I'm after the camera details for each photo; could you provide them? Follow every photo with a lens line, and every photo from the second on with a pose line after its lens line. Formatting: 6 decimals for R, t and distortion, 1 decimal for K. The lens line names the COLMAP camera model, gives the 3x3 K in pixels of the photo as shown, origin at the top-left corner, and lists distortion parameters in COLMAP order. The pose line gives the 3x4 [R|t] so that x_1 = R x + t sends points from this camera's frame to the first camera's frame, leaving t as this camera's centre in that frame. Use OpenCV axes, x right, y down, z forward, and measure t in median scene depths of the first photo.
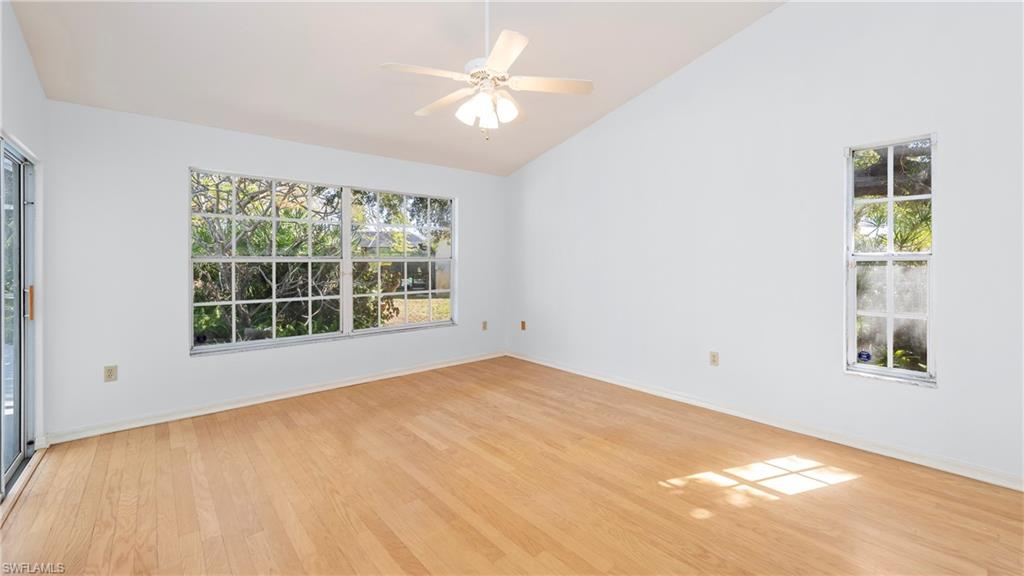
lens RADIAL K [[413.1, 0, 508.8], [0, 413.1, 260.7], [0, 0, 1]] dist [0.000088, -0.000014]
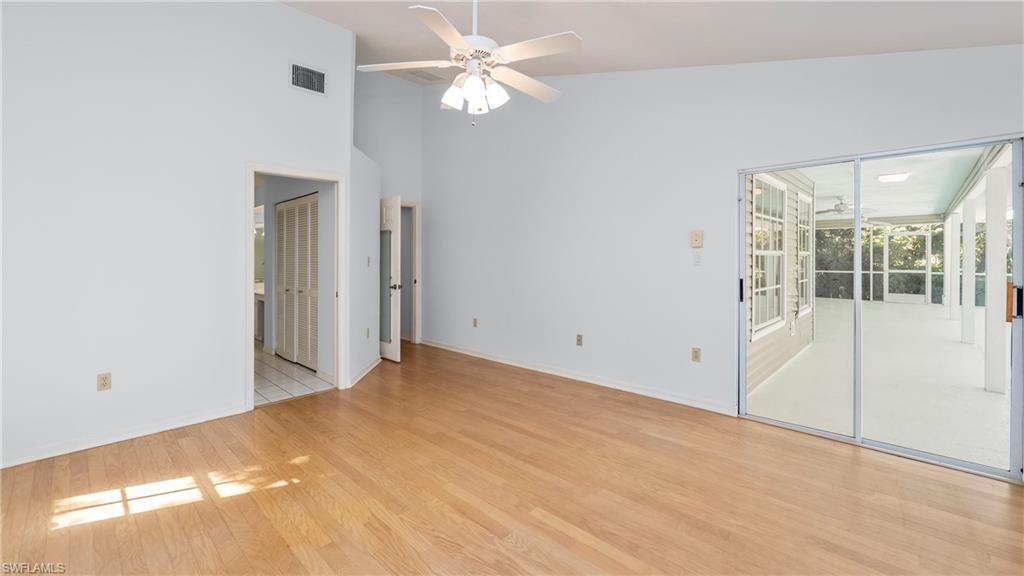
lens RADIAL K [[424.3, 0, 511.8], [0, 424.3, 259.9], [0, 0, 1]] dist [0.001821, 0.000364]
pose [[-0.994968, 0.009620, -0.099730, -0.046211], [0.009841, 0.999950, -0.001724, 0.005142], [0.099709, -0.002696, -0.995013, 1.867419]]
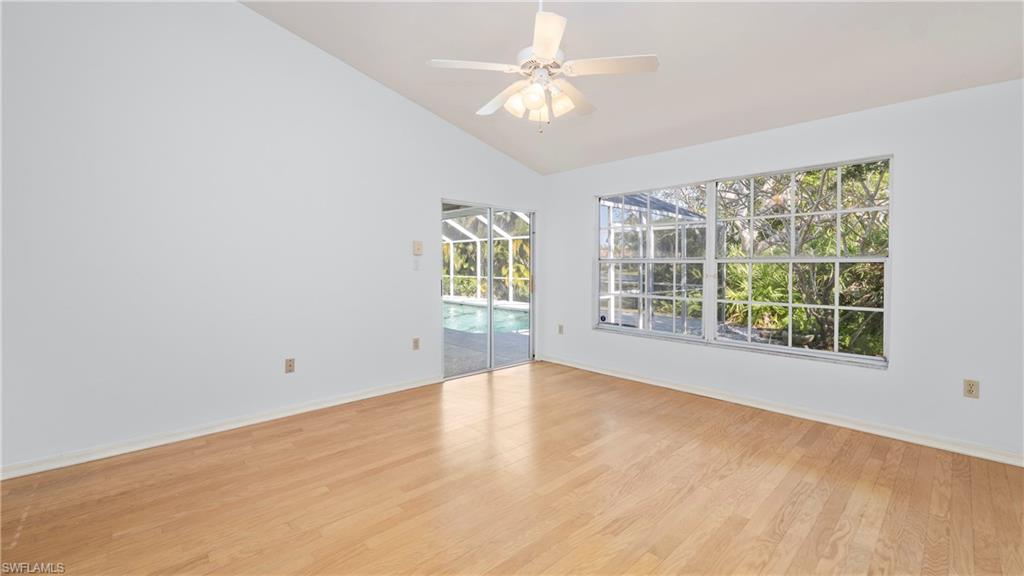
lens RADIAL K [[419.3, 0, 508.1], [0, 419.3, 266.4], [0, 0, 1]] dist [-0.002015, -0.000155]
pose [[0.039906, 0.003796, -0.999196, 0.870236], [0.004949, 0.999980, 0.003996, 0.008675], [0.999191, -0.005105, 0.039886, 0.855950]]
